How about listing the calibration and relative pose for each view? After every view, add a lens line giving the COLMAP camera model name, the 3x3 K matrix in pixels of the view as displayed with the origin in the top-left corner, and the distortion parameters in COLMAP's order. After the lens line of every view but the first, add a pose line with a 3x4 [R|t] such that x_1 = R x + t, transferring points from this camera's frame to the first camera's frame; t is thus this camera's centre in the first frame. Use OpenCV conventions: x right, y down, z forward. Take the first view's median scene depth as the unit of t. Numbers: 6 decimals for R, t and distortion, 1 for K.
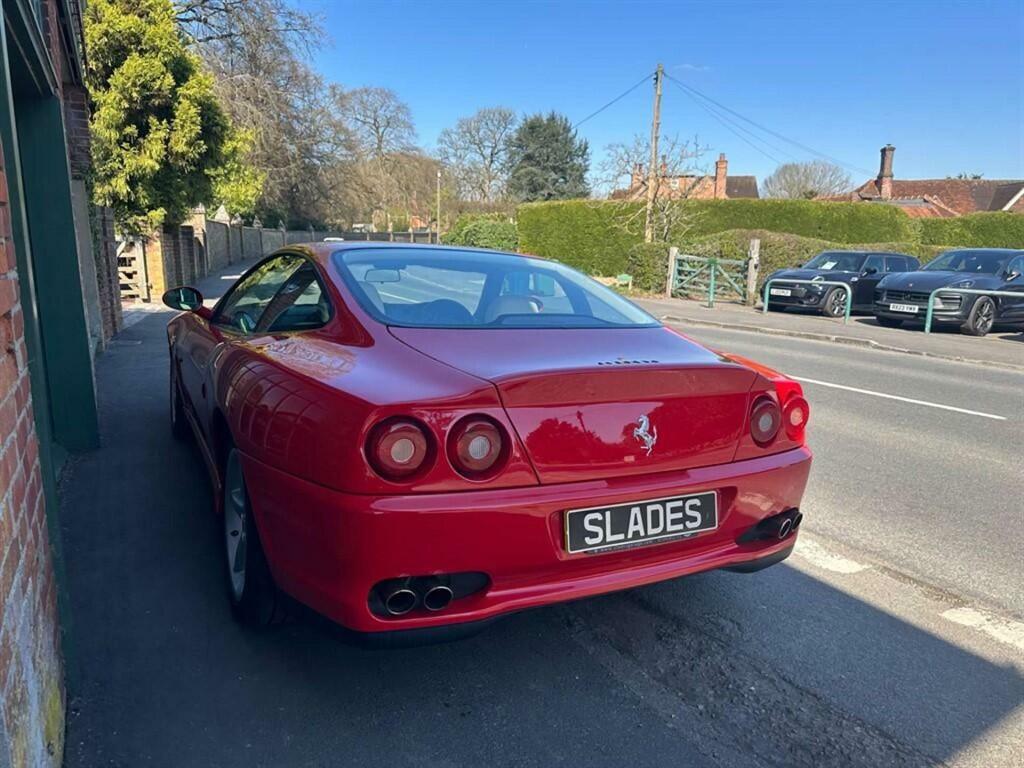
lens RADIAL K [[737.4, 0, 516.8], [0, 737.4, 380.2], [0, 0, 1]] dist [0.054786, -0.087456]
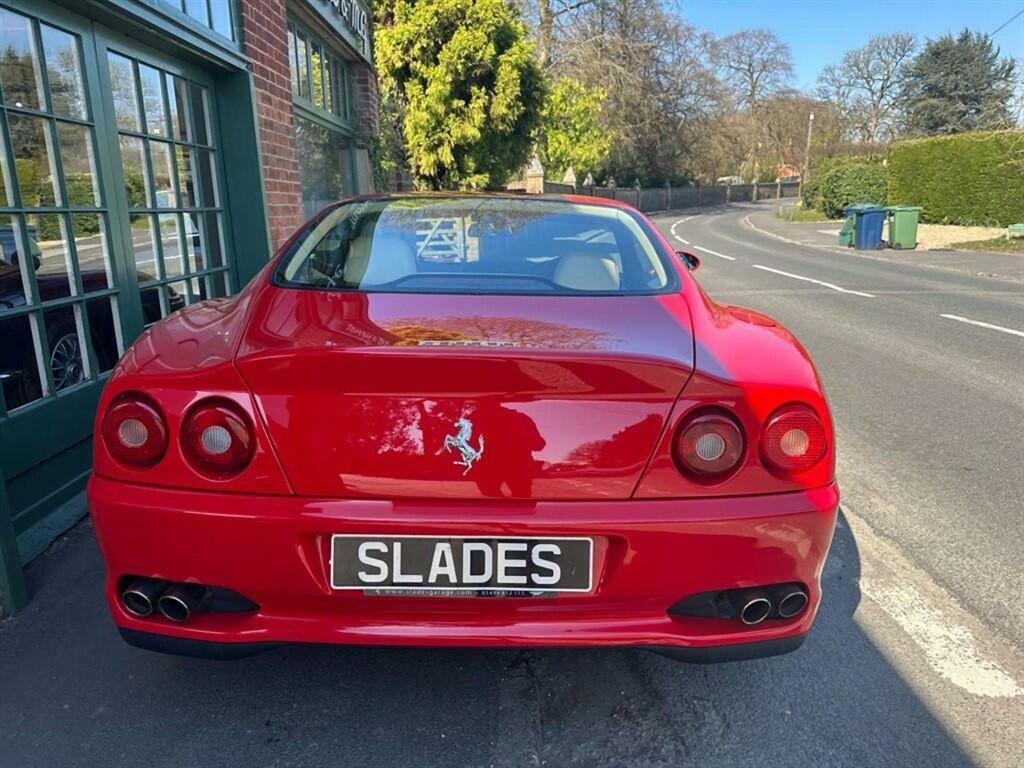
lens RADIAL K [[737.4, 0, 516.8], [0, 737.4, 380.2], [0, 0, 1]] dist [0.054786, -0.087456]
pose [[0.877841, 0.073907, -0.473216, 0.518929], [-0.047519, 0.996587, 0.067497, -0.037996], [0.476589, -0.036765, 0.878357, 0.370494]]
